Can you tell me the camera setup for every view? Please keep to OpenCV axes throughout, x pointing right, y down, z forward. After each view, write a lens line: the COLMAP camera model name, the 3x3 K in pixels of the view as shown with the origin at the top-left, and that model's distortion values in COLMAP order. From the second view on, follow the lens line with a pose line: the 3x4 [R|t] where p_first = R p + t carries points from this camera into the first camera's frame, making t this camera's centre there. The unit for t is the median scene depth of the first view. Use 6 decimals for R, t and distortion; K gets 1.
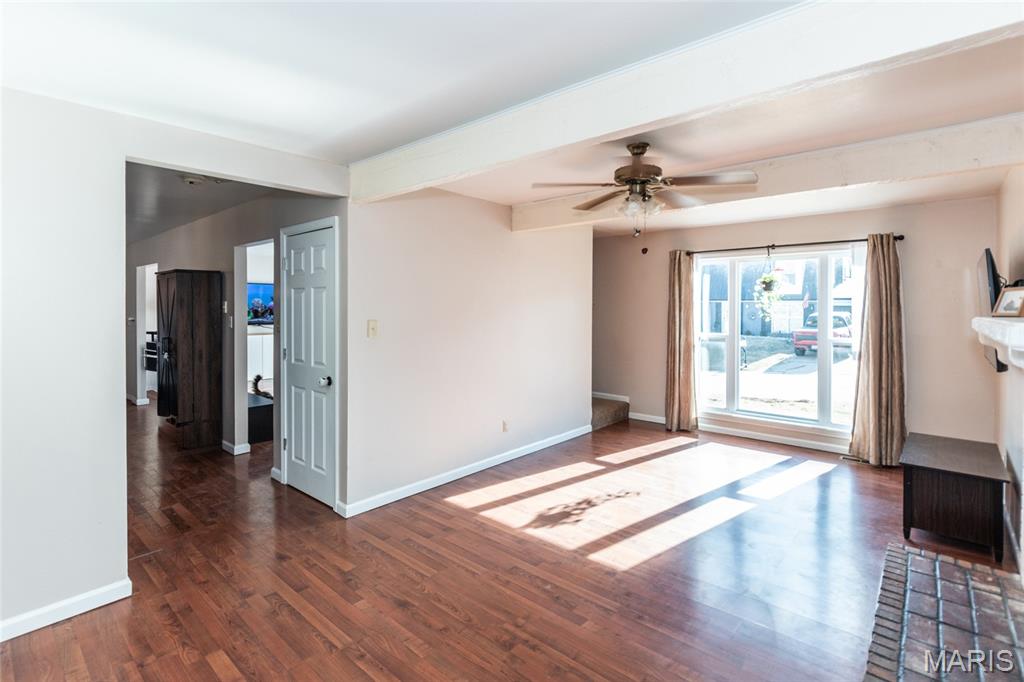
lens RADIAL K [[484.1, 0, 507.8], [0, 484.1, 320.4], [0, 0, 1]] dist [-0.000726, -0.001469]
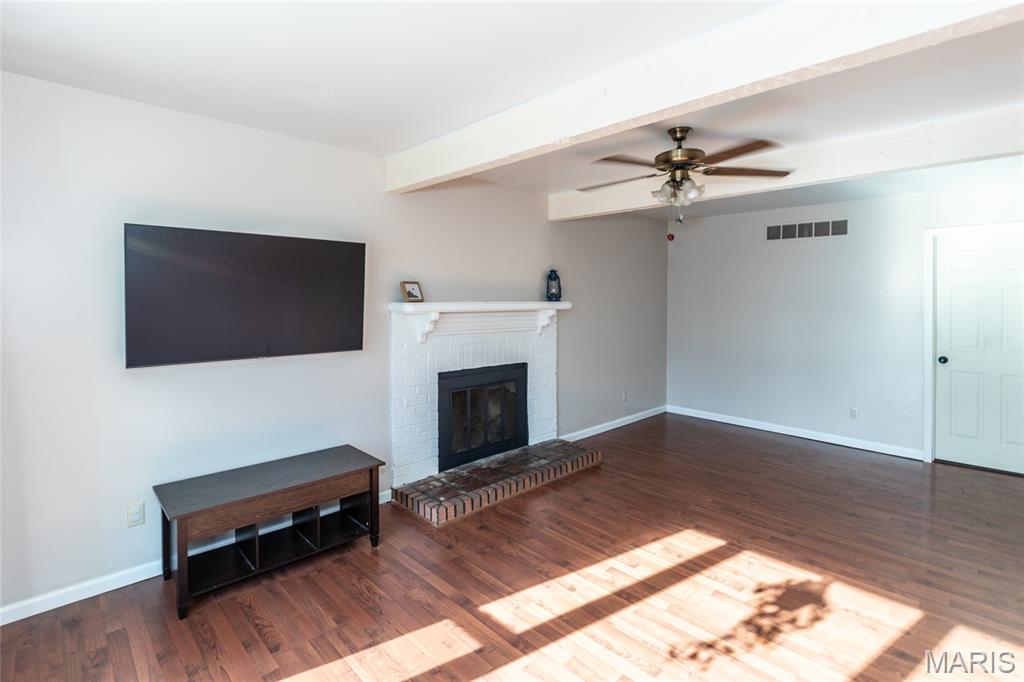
lens RADIAL K [[488.1, 0, 511.2], [0, 488.1, 299.9], [0, 0, 1]] dist [0.017880, -0.023085]
pose [[-0.997466, -0.003841, 0.071045, 0.443741], [-0.001839, 0.999600, 0.028219, -0.037142], [-0.071125, 0.028017, -0.997074, 1.667309]]
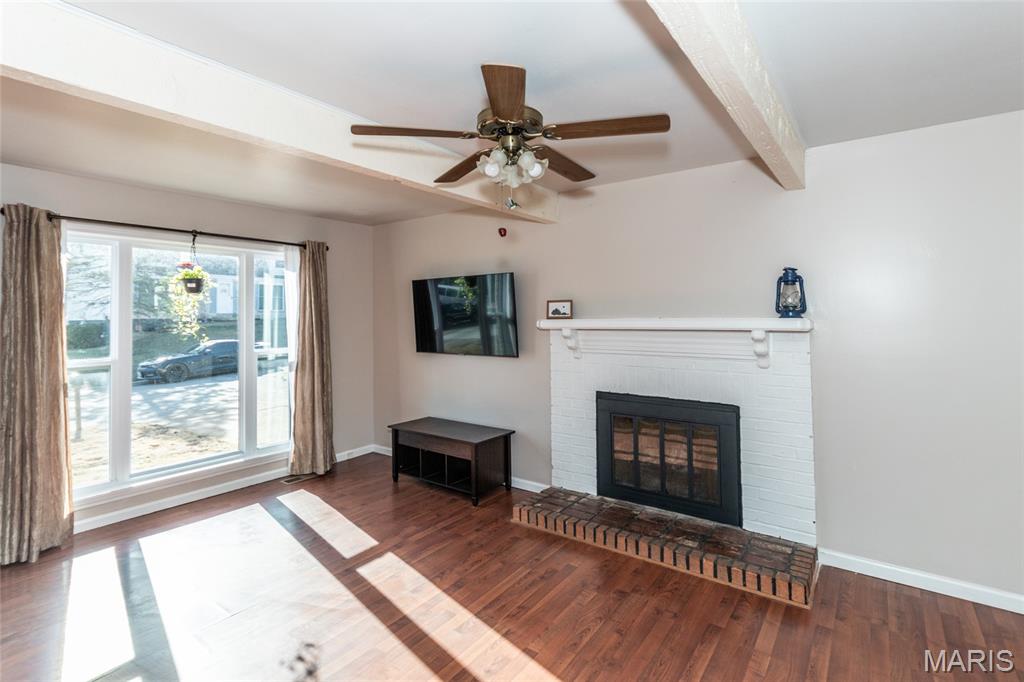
lens RADIAL K [[488.1, 0, 511.2], [0, 488.1, 299.9], [0, 0, 1]] dist [0.017880, -0.023085]
pose [[-0.089063, 0.031335, 0.995533, -0.357258], [0.034664, 0.998997, -0.028343, -0.019163], [-0.995423, 0.031984, -0.090060, 0.882333]]
